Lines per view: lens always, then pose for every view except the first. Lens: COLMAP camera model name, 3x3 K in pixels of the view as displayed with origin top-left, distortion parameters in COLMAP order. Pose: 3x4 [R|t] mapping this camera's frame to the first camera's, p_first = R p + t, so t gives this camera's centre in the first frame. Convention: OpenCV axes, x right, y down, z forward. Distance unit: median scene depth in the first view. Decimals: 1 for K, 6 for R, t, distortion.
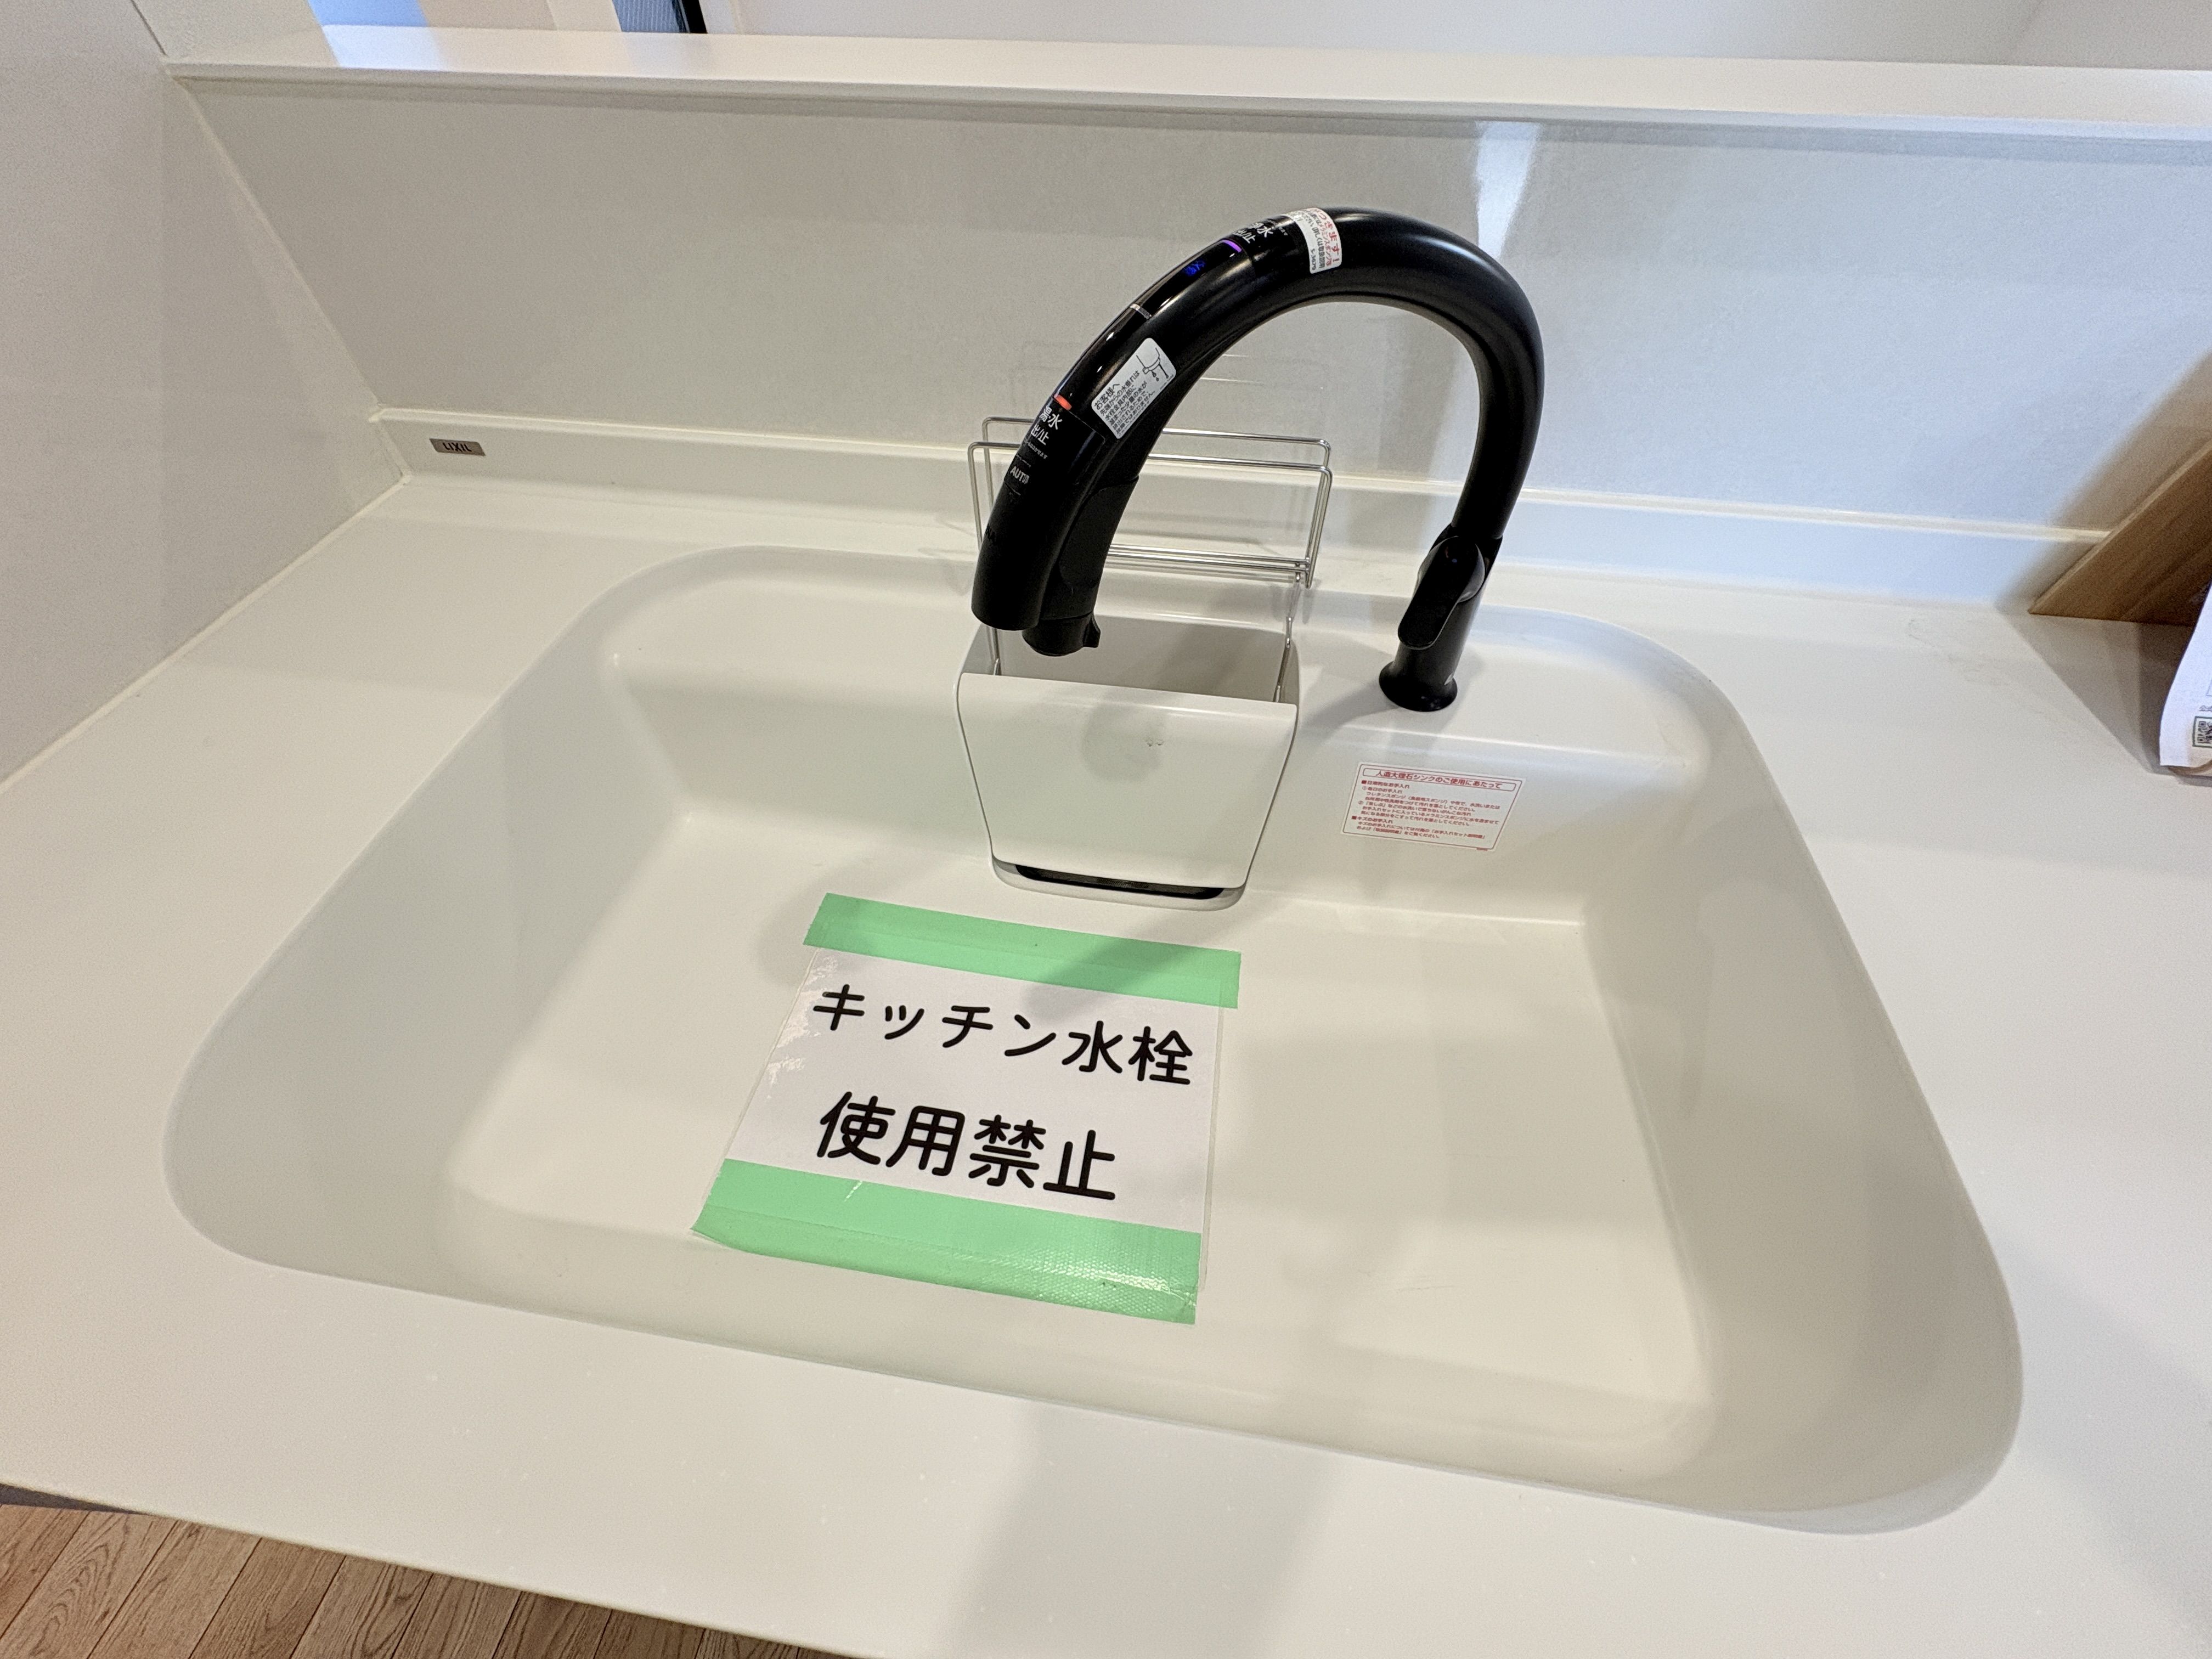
lens RADIAL K [[878.3, 0, 1108.9], [0, 878.3, 830.5], [0, 0, 1]] dist [-0.000608, 0.000395]
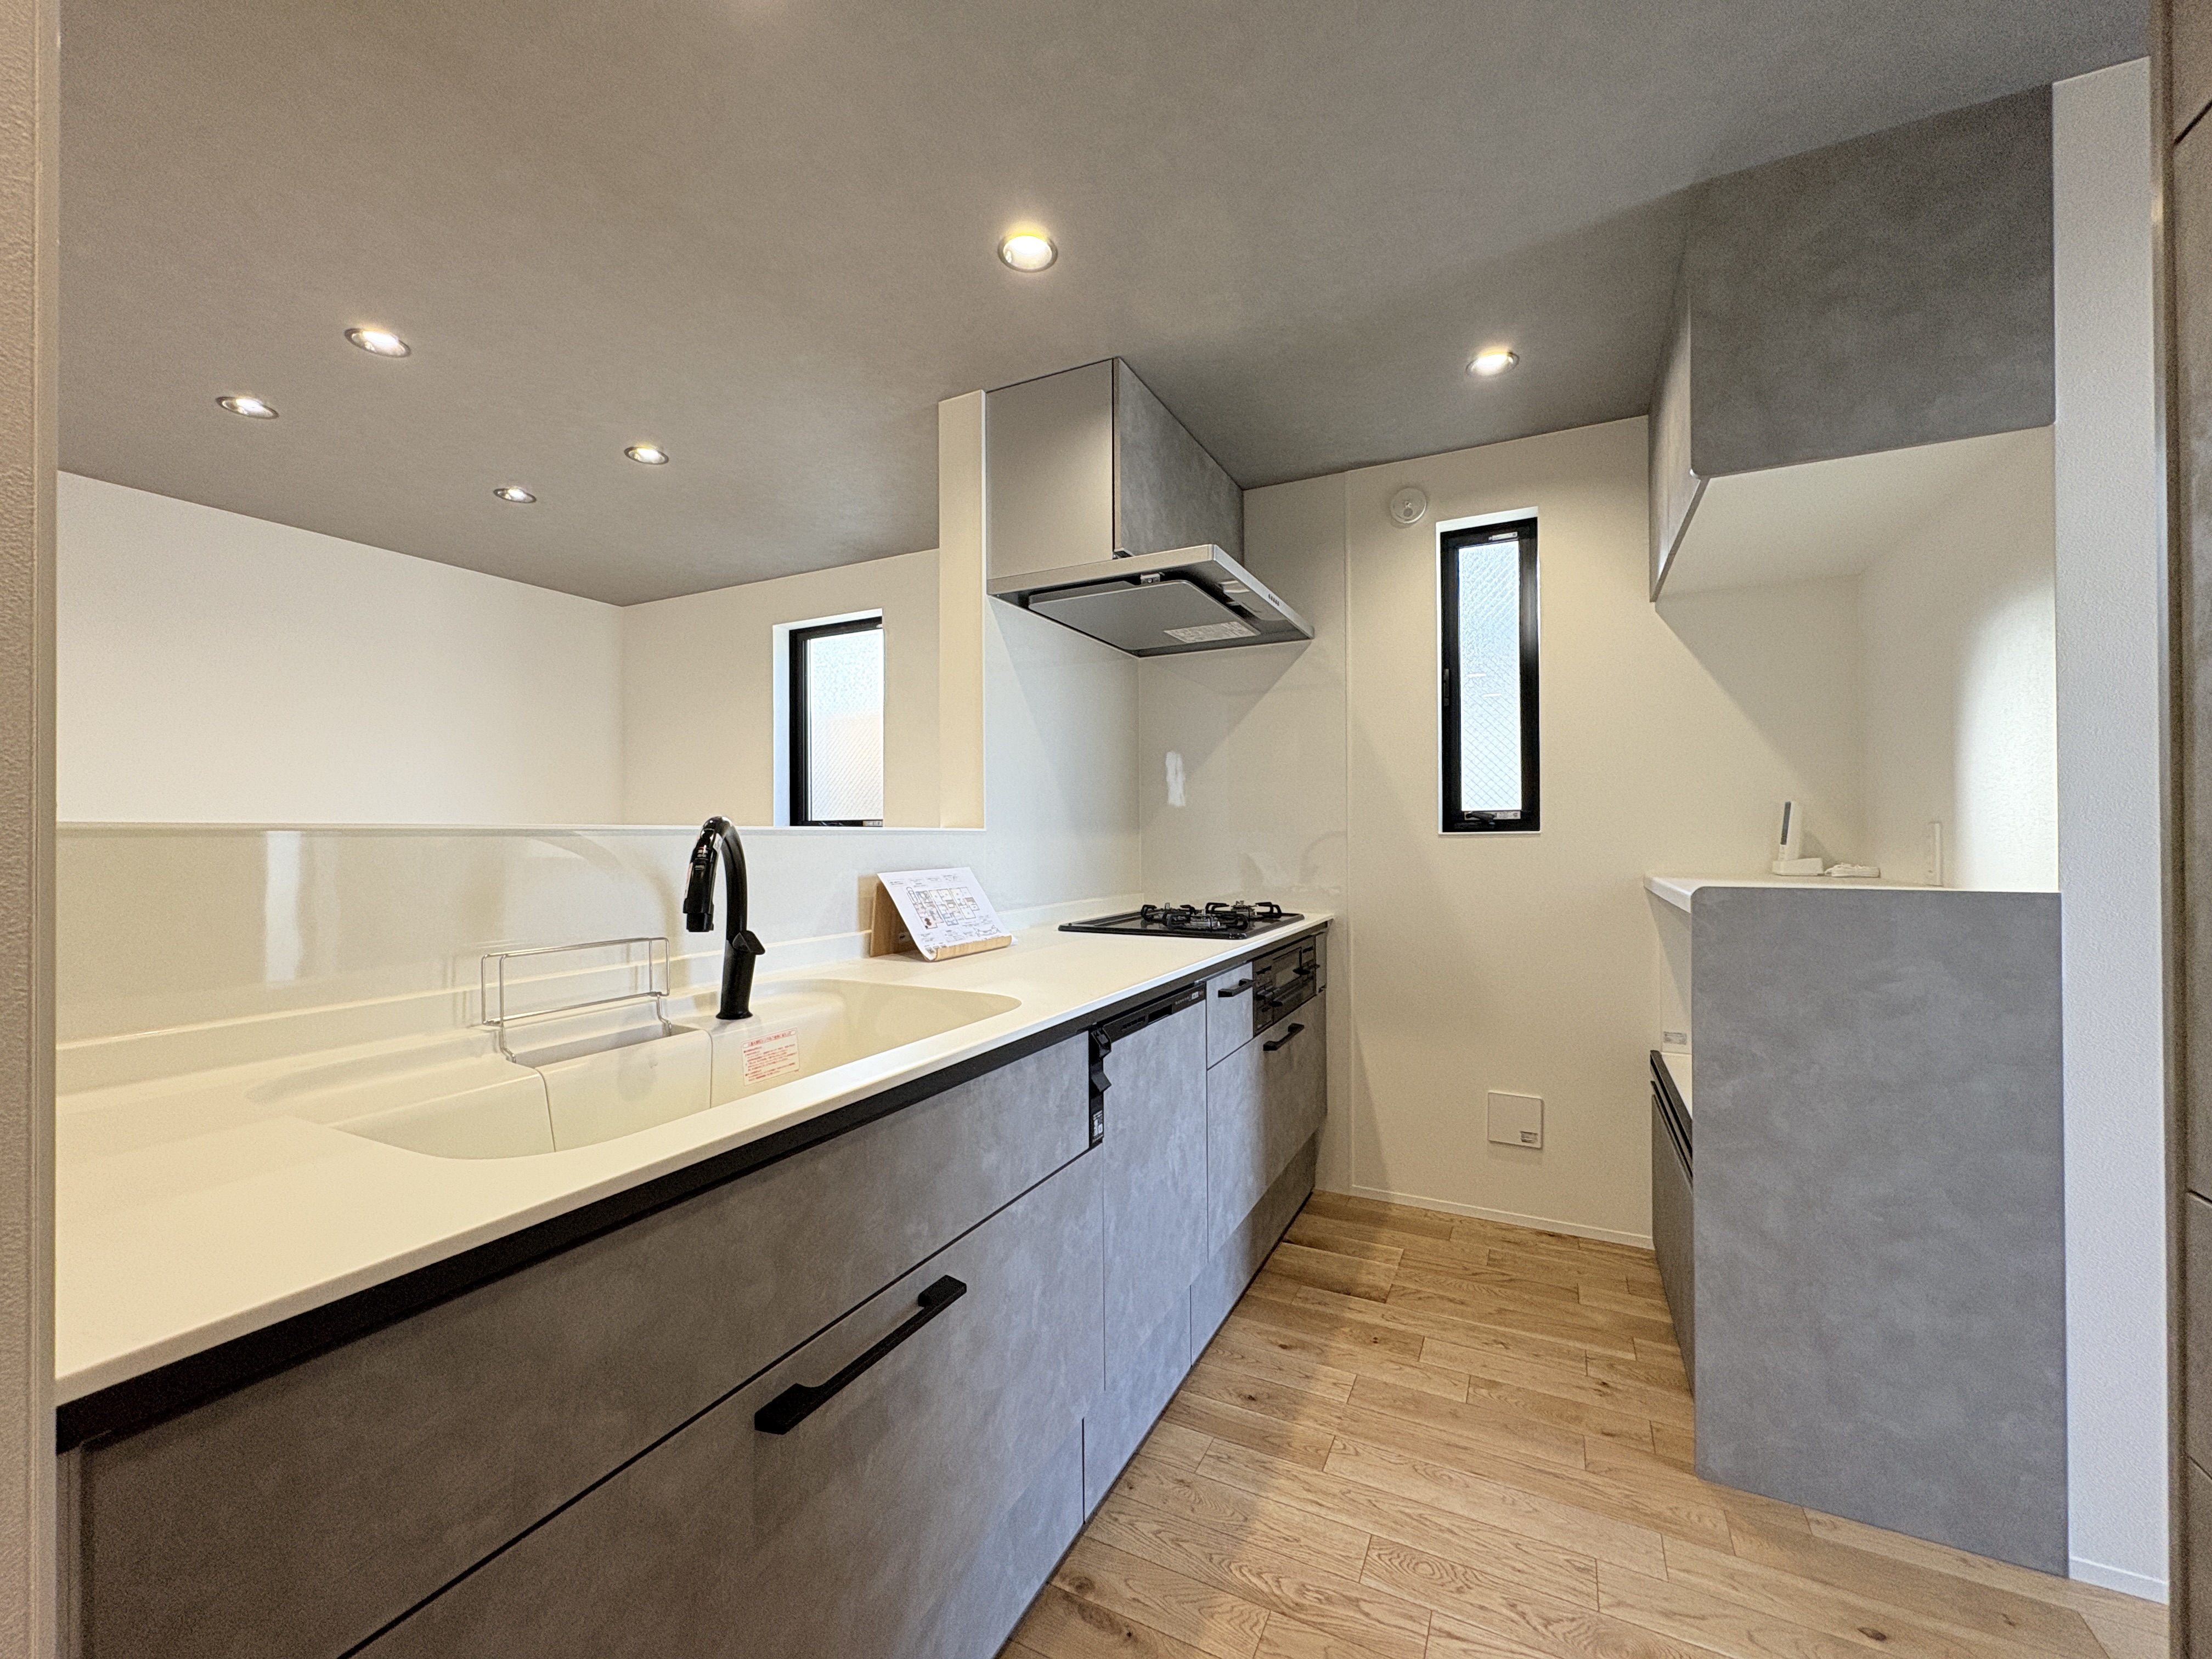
lens RADIAL K [[878.3, 0, 1108.9], [0, 878.3, 830.5], [0, 0, 1]] dist [-0.000608, 0.000395]
pose [[0.321197, 0.004918, 0.947000, -1.475634], [0.721229, 0.646787, -0.247980, 0.778067], [-0.613727, 0.762654, 0.204199, -0.402317]]
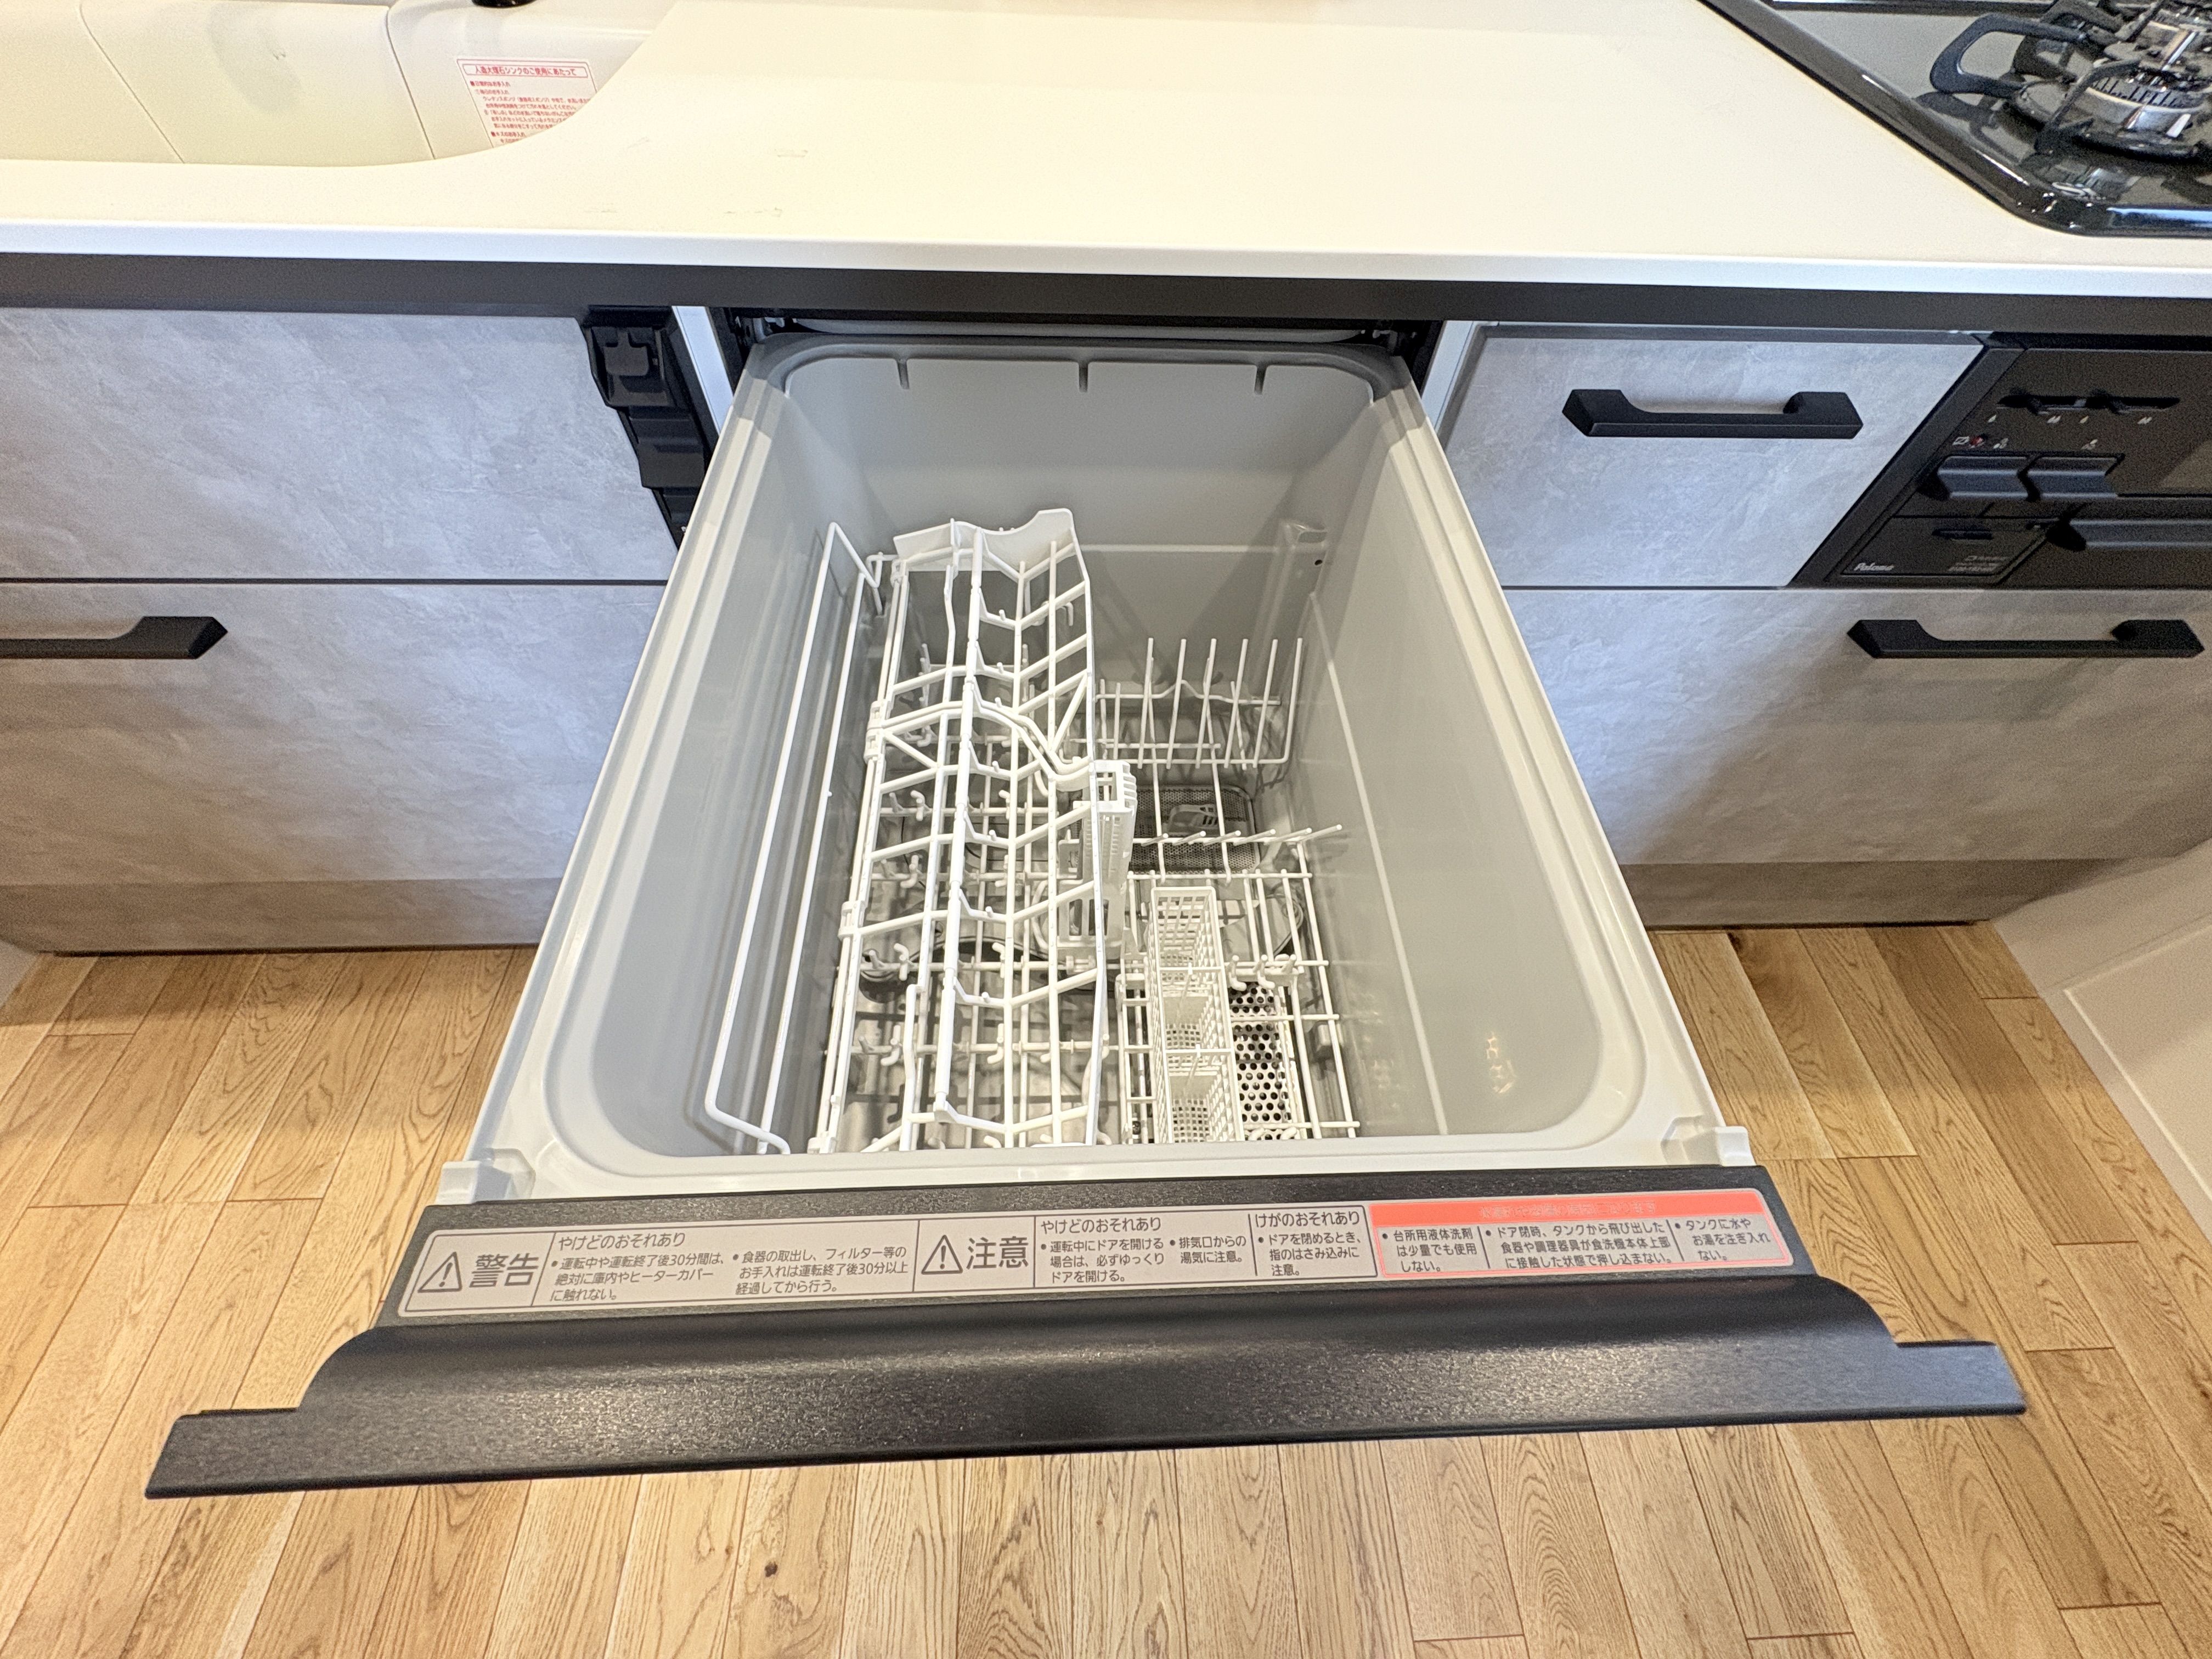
lens RADIAL K [[878.3, 0, 1108.9], [0, 878.3, 830.5], [0, 0, 1]] dist [-0.000608, 0.000395]
pose [[0.983385, -0.125485, 0.131175, 0.877624], [0.110782, 0.987289, 0.113963, 0.935098], [-0.143809, -0.097538, 0.984787, -0.429326]]
